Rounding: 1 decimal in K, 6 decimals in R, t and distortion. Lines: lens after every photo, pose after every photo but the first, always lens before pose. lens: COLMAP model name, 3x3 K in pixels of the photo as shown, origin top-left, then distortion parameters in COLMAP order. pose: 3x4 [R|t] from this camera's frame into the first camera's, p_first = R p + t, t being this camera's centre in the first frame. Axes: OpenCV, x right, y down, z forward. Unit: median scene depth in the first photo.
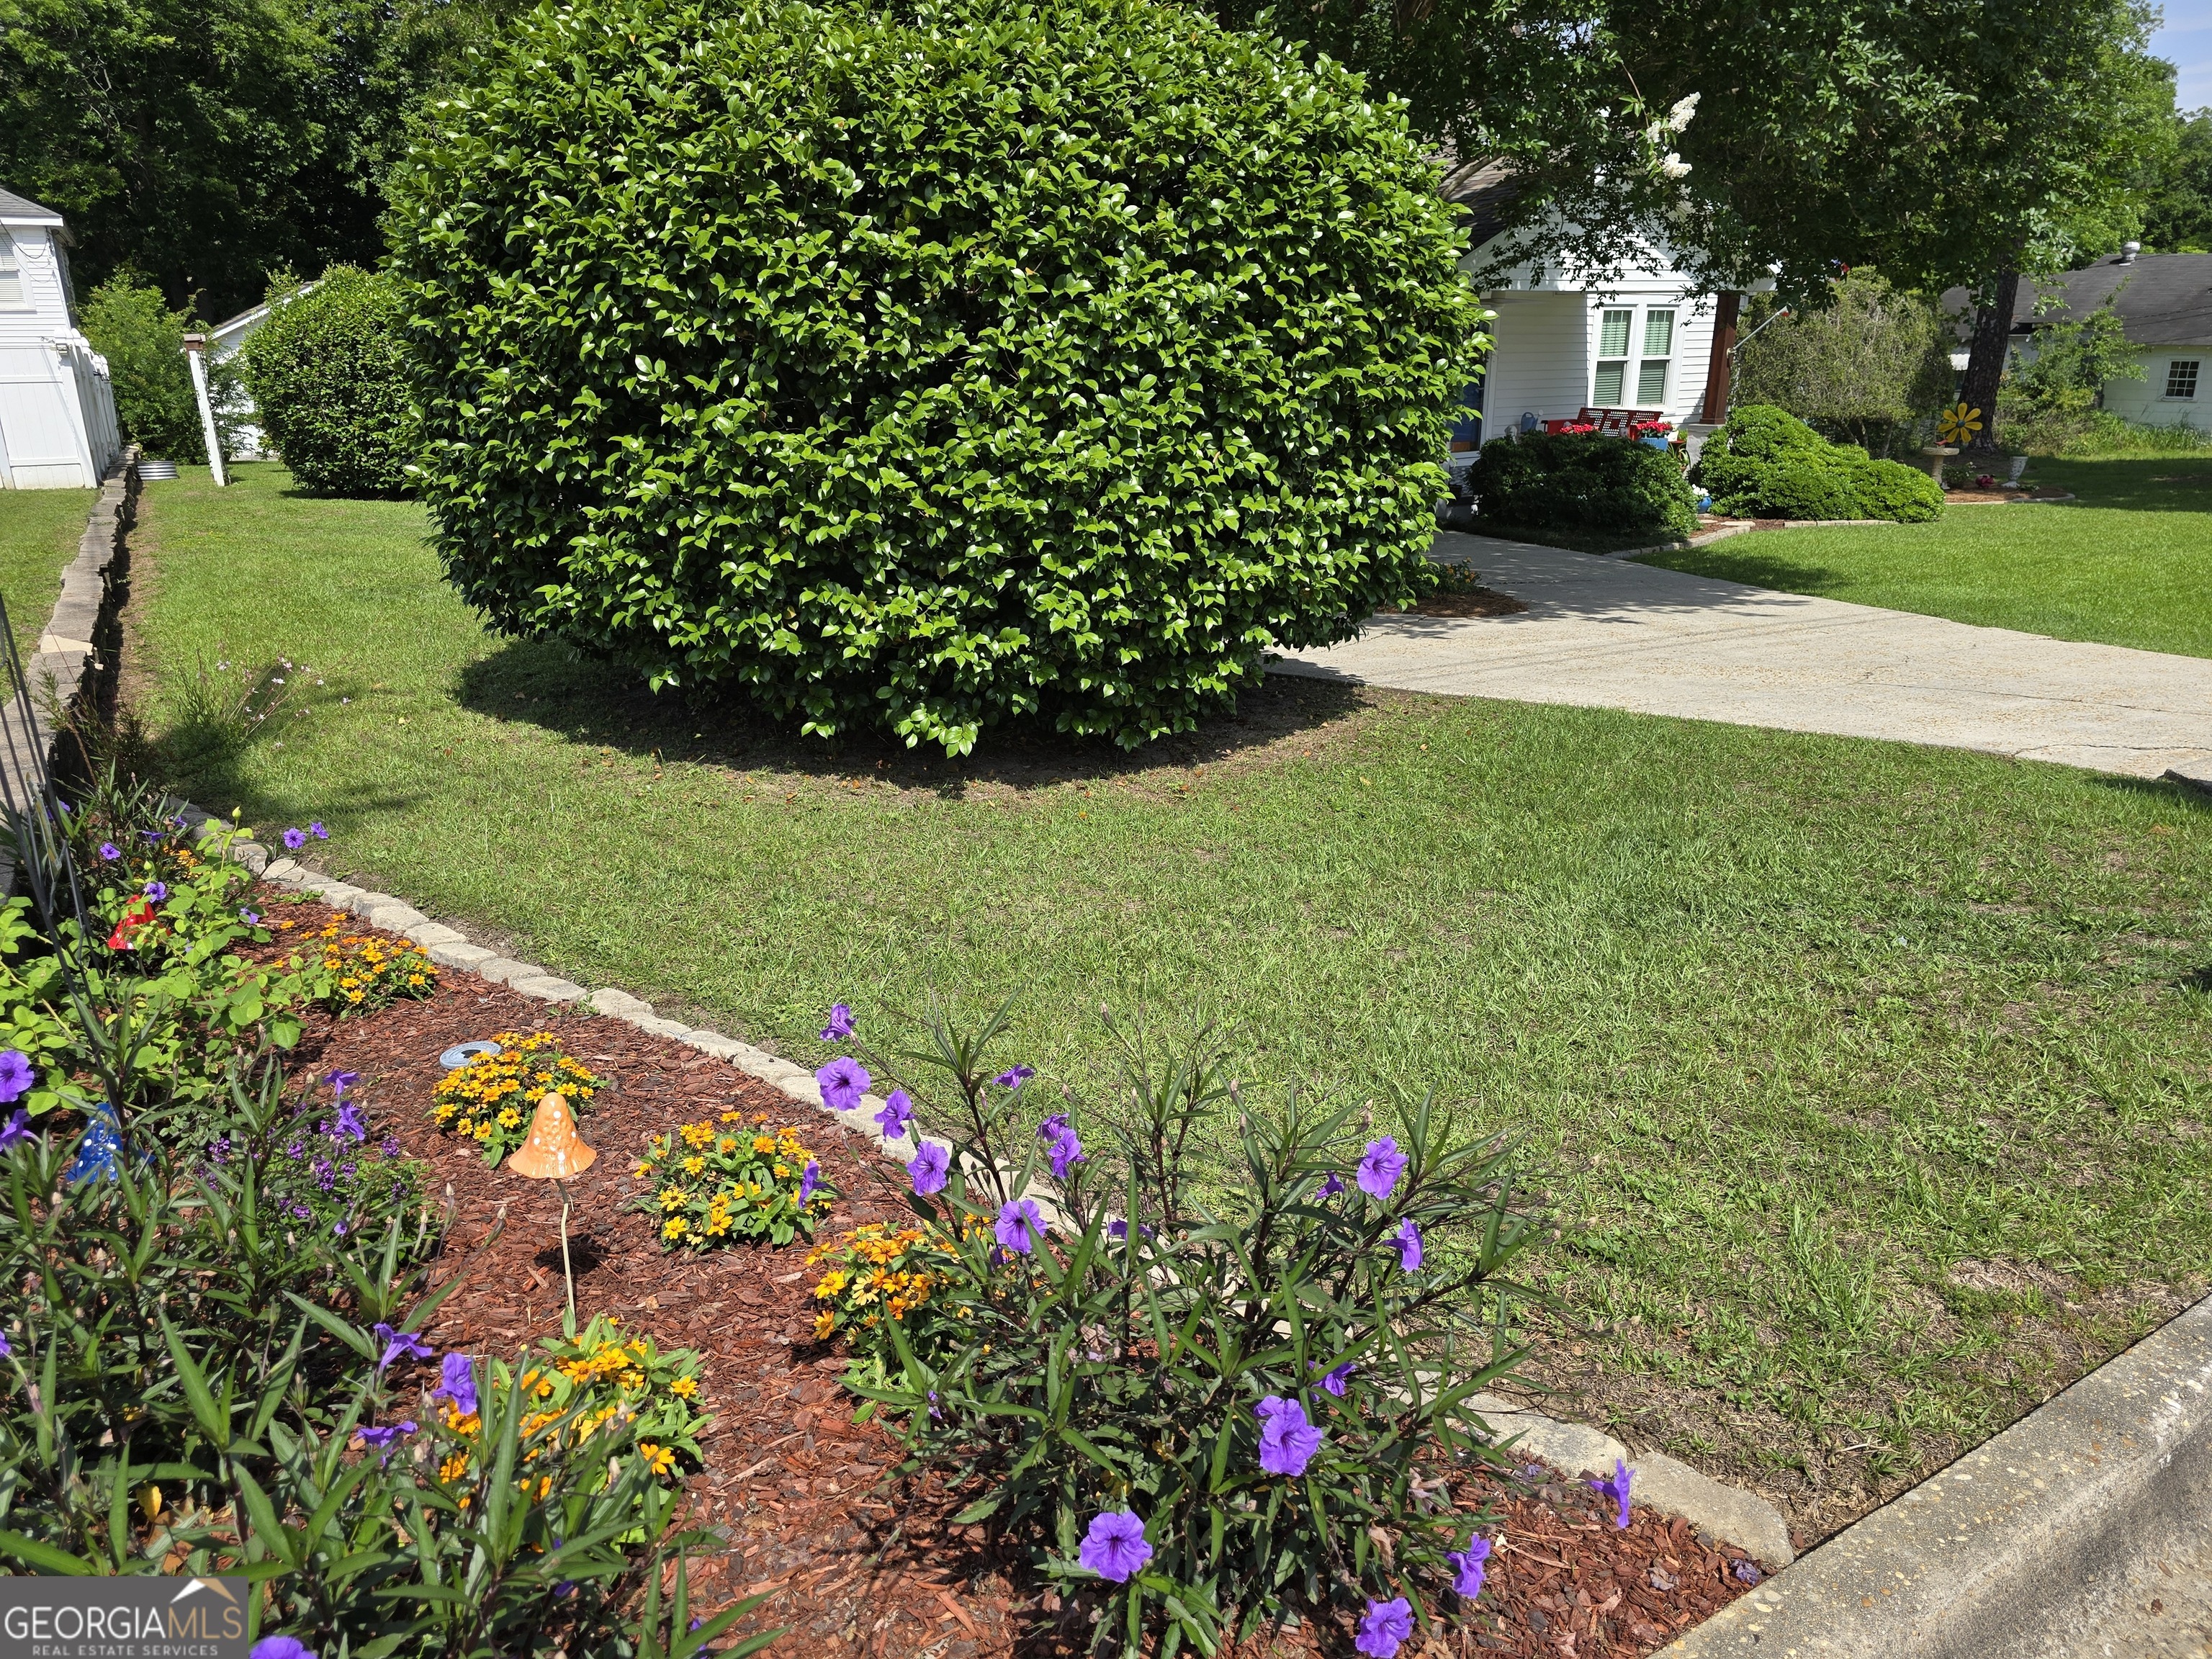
lens RADIAL K [[1493.6, 0, 1106.2], [0, 1493.6, 825.4], [0, 0, 1]] dist [0.056172, -0.043527]
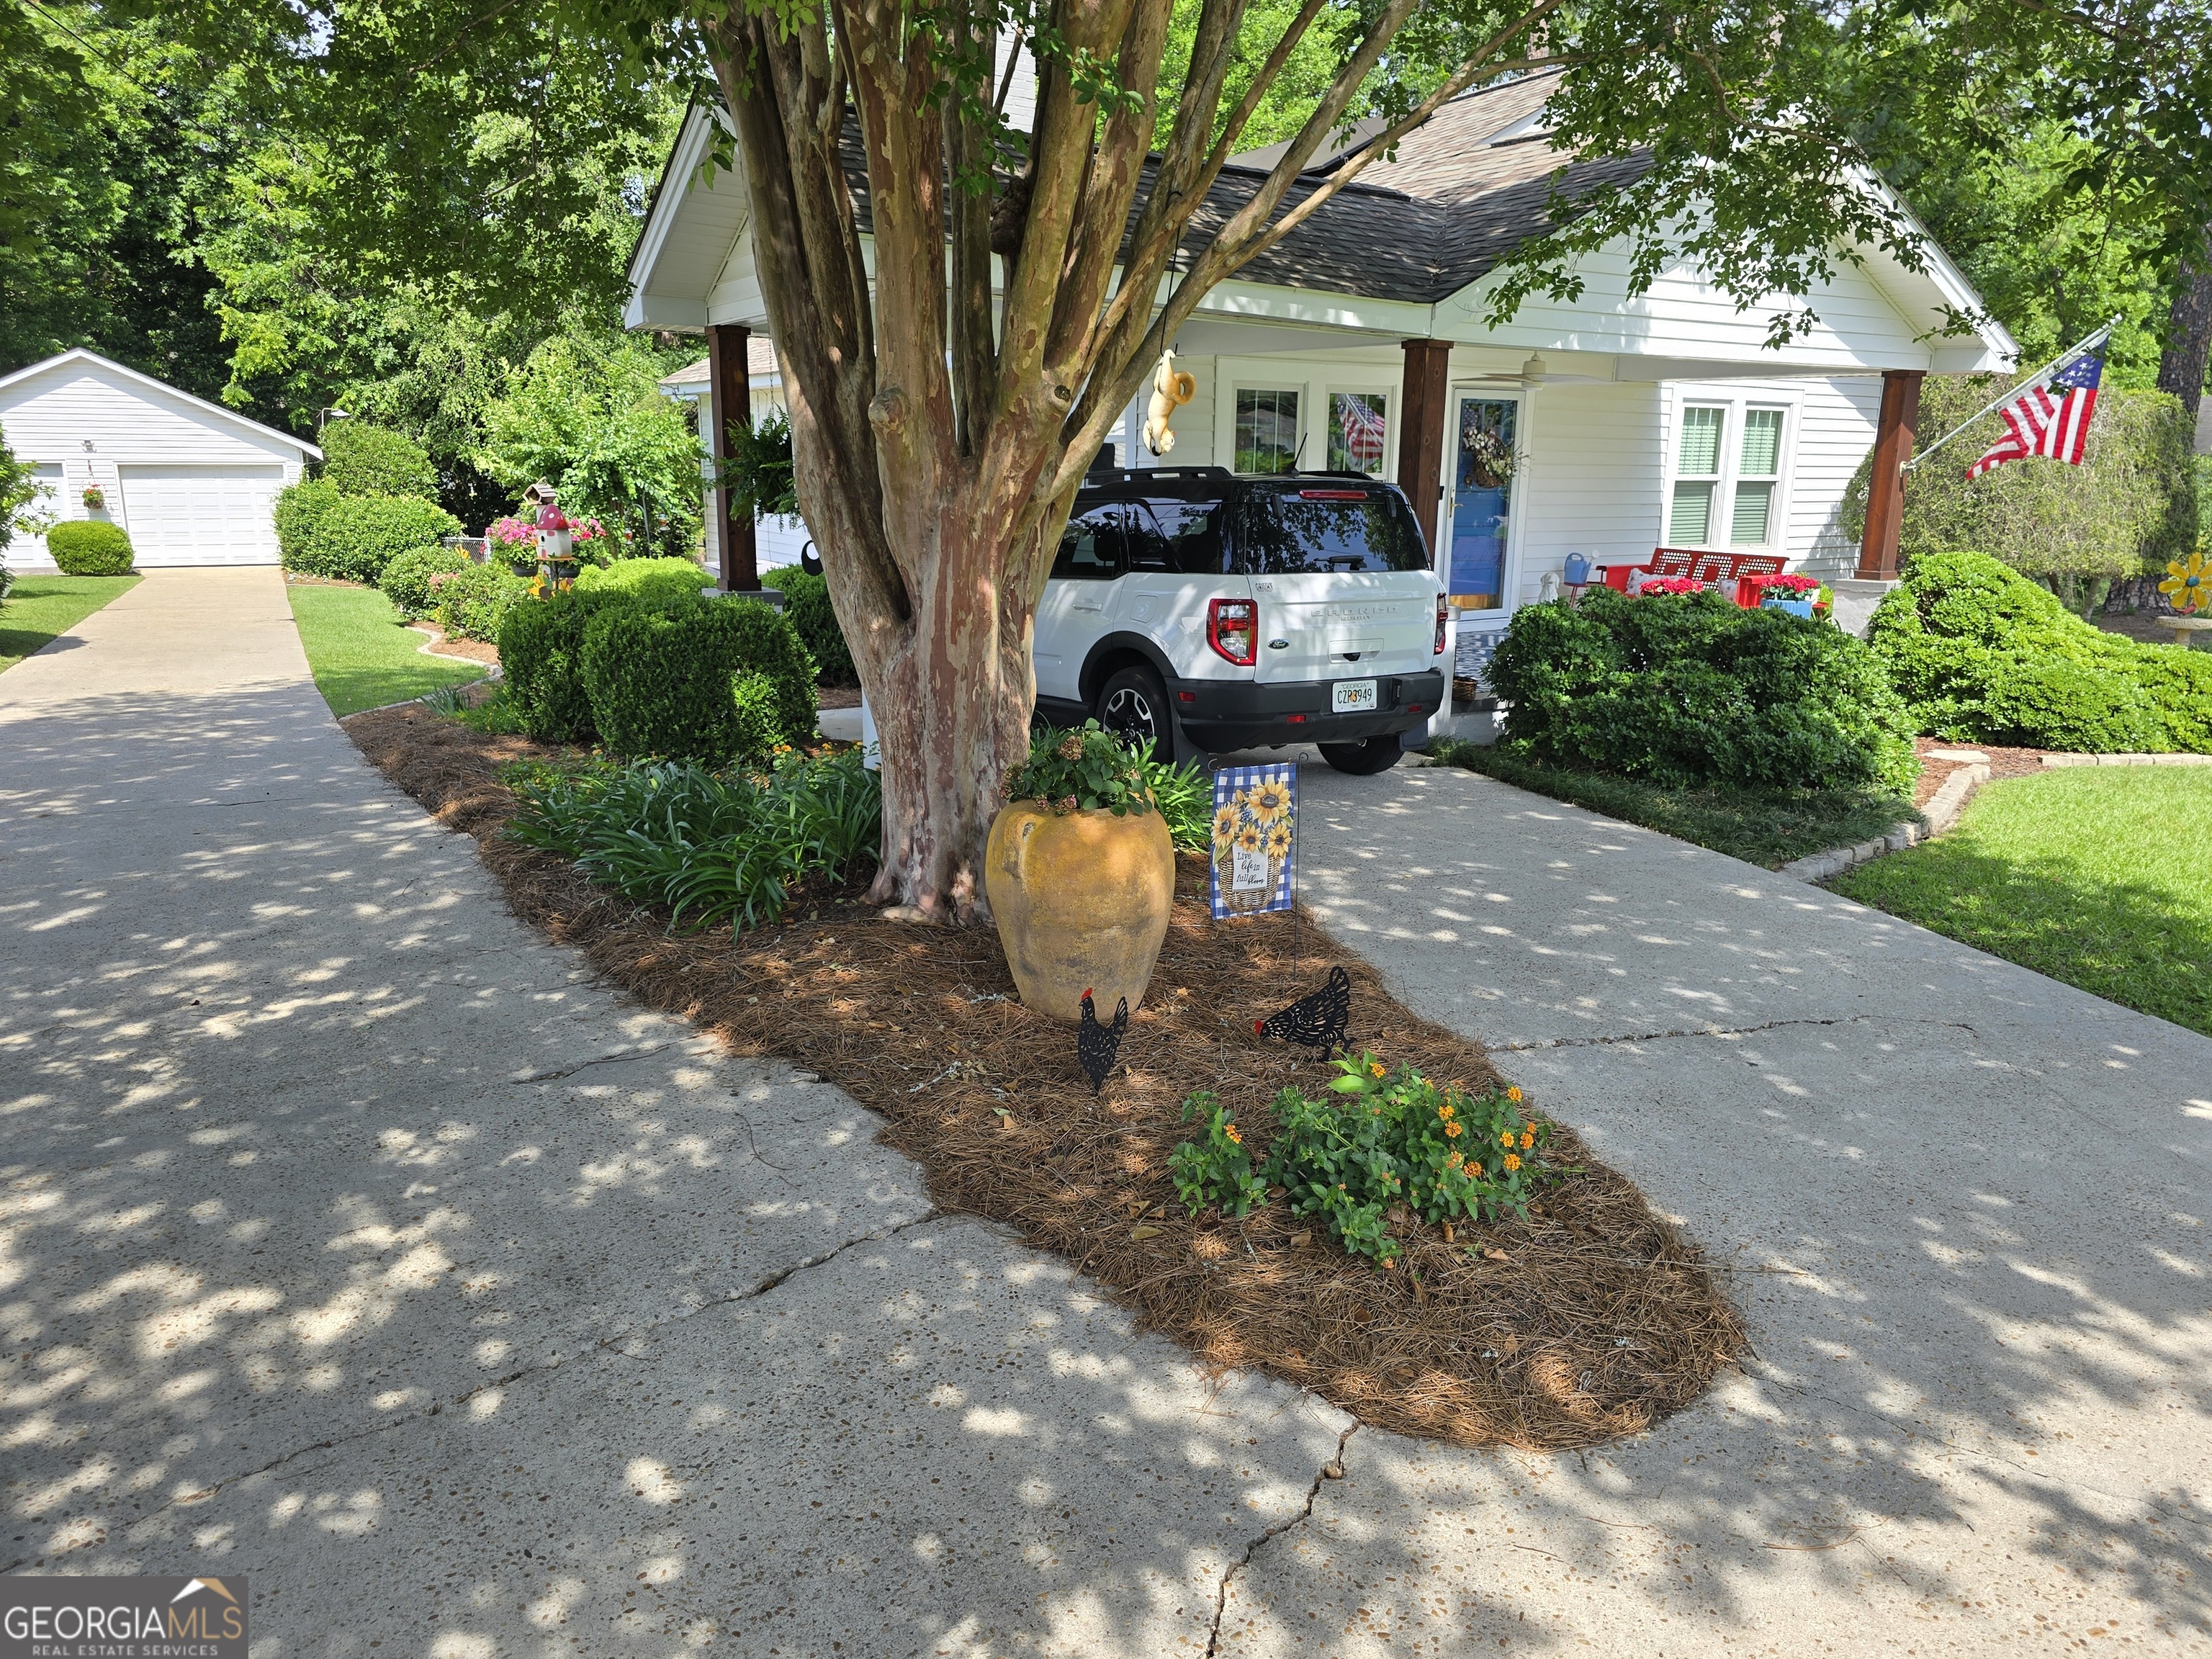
lens RADIAL K [[1493.6, 0, 1126.2], [0, 1493.6, 821.4], [0, 0, 1]] dist [0.056172, -0.043527]
pose [[0.999806, 0.019317, 0.003923, 0.082421], [-0.018951, 0.996758, -0.078192, -0.101128], [-0.005420, 0.078103, 0.996931, 0.350928]]
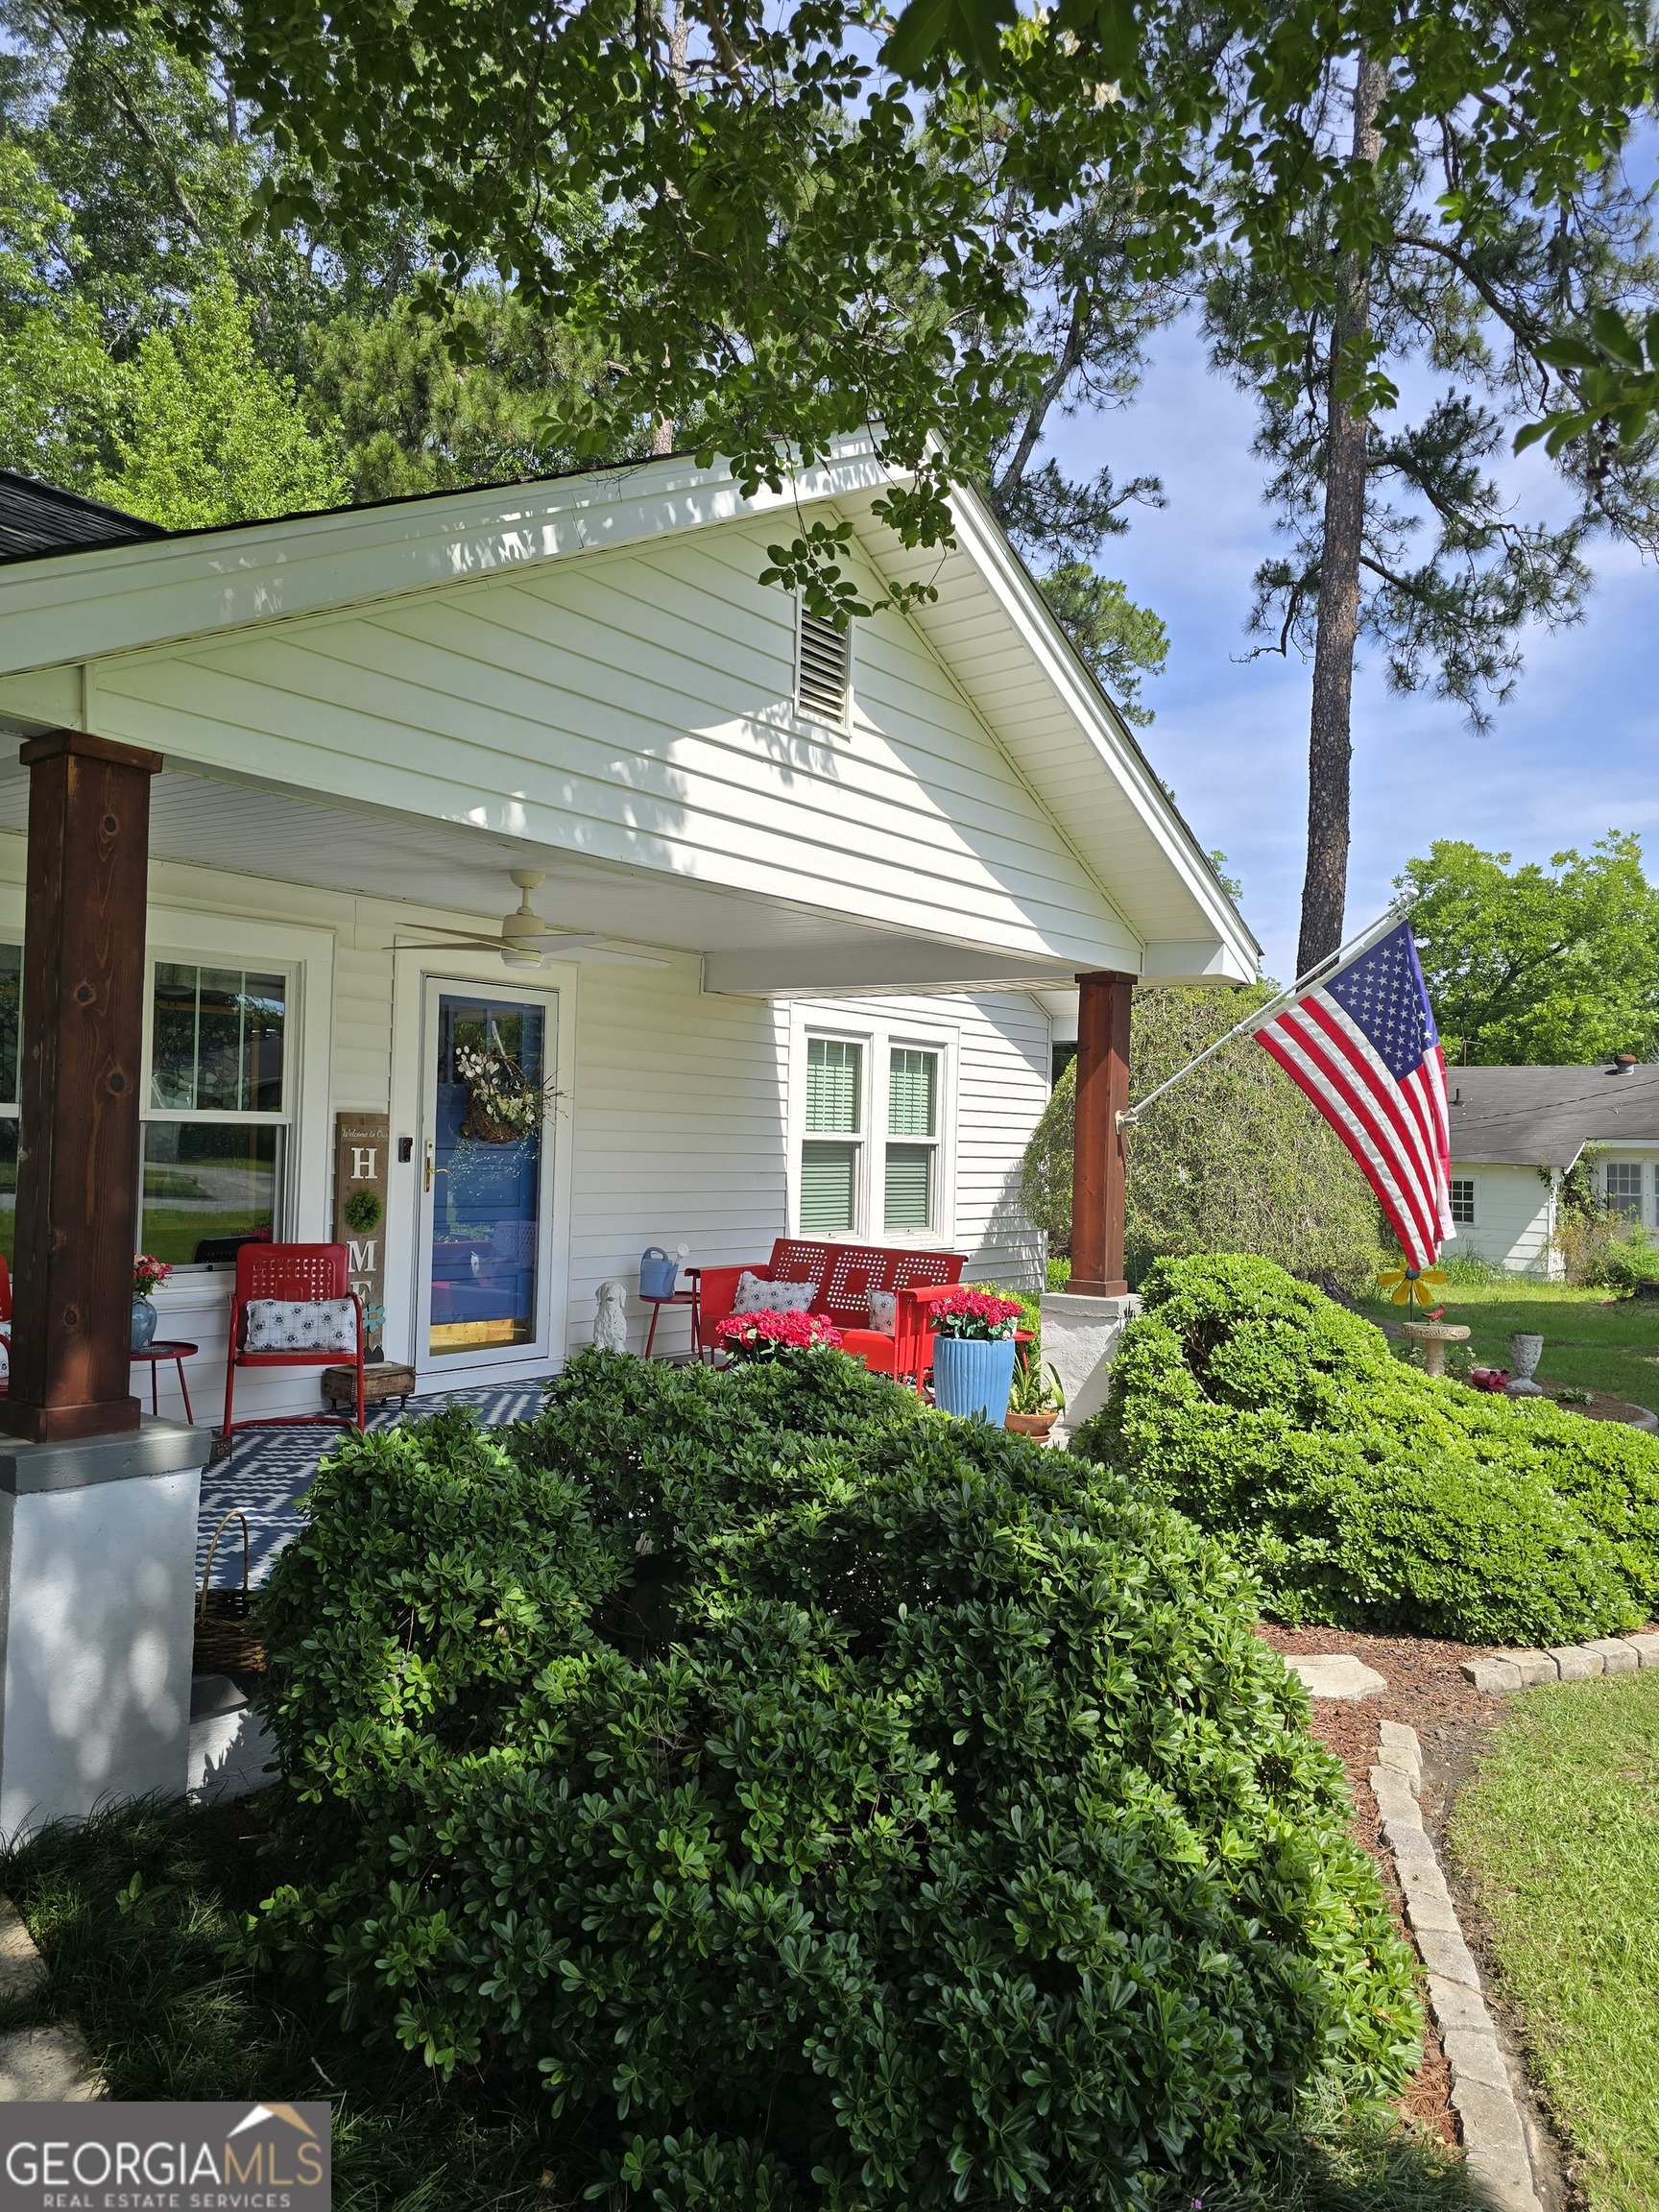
lens RADIAL K [[1493.6, 0, 819.0], [0, 1493.6, 1112.1], [0, 0, 1]] dist [0.056172, -0.043527]
pose [[0.947885, 0.037379, 0.316414, 0.191482], [0.067552, 0.946940, -0.314233, -0.177173], [-0.311370, 0.319231, 0.895064, 0.605038]]
